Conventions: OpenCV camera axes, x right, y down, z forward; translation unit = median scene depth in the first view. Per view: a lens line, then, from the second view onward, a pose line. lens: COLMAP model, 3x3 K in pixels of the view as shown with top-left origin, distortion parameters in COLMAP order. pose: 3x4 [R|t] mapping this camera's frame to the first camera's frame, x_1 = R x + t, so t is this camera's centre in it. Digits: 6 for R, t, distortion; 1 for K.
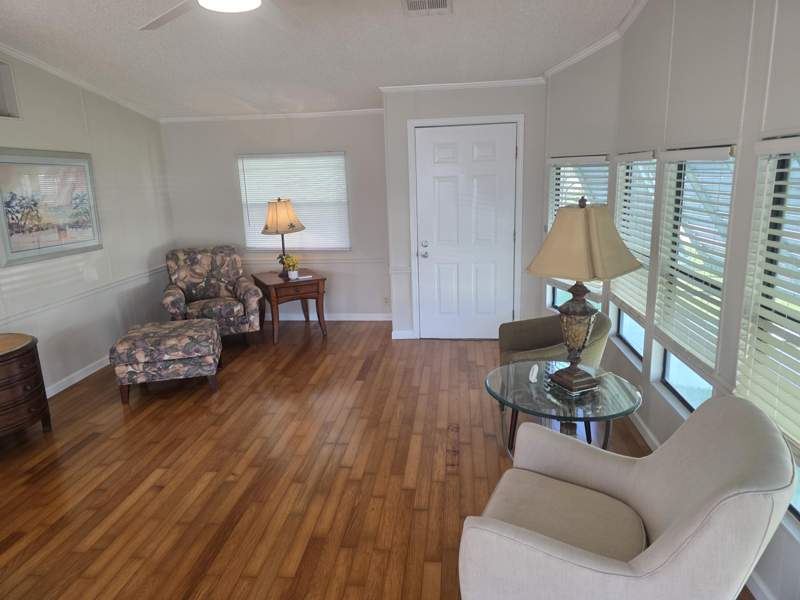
lens RADIAL K [[537.6, 0, 400.3], [0, 537.6, 298.7], [0, 0, 1]] dist [0.000055, -0.000332]
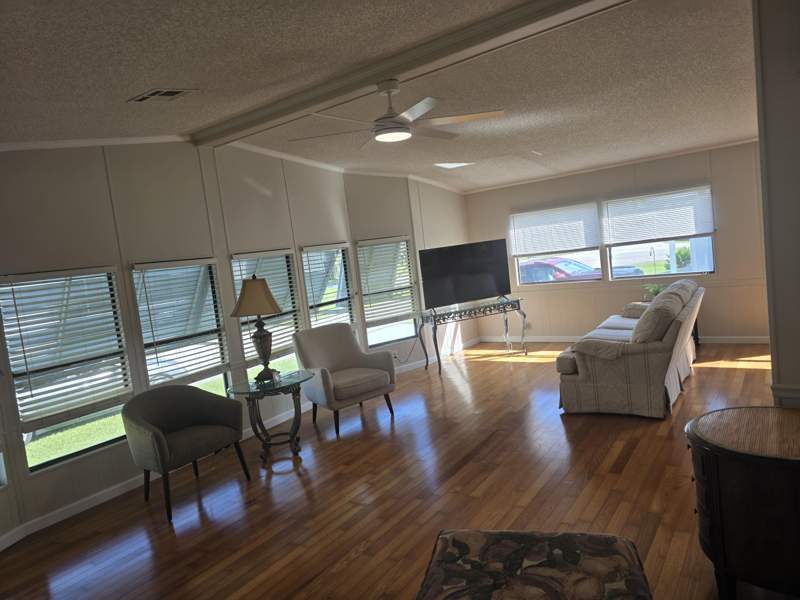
lens RADIAL K [[537.6, 0, 399.6], [0, 537.6, 299.2], [0, 0, 1]] dist [0.000055, -0.000332]
pose [[-0.863548, 0.094657, 0.495303, -0.806944], [0.260405, 0.924831, 0.277266, -0.390509], [-0.431826, 0.368412, -0.823285, 1.835407]]
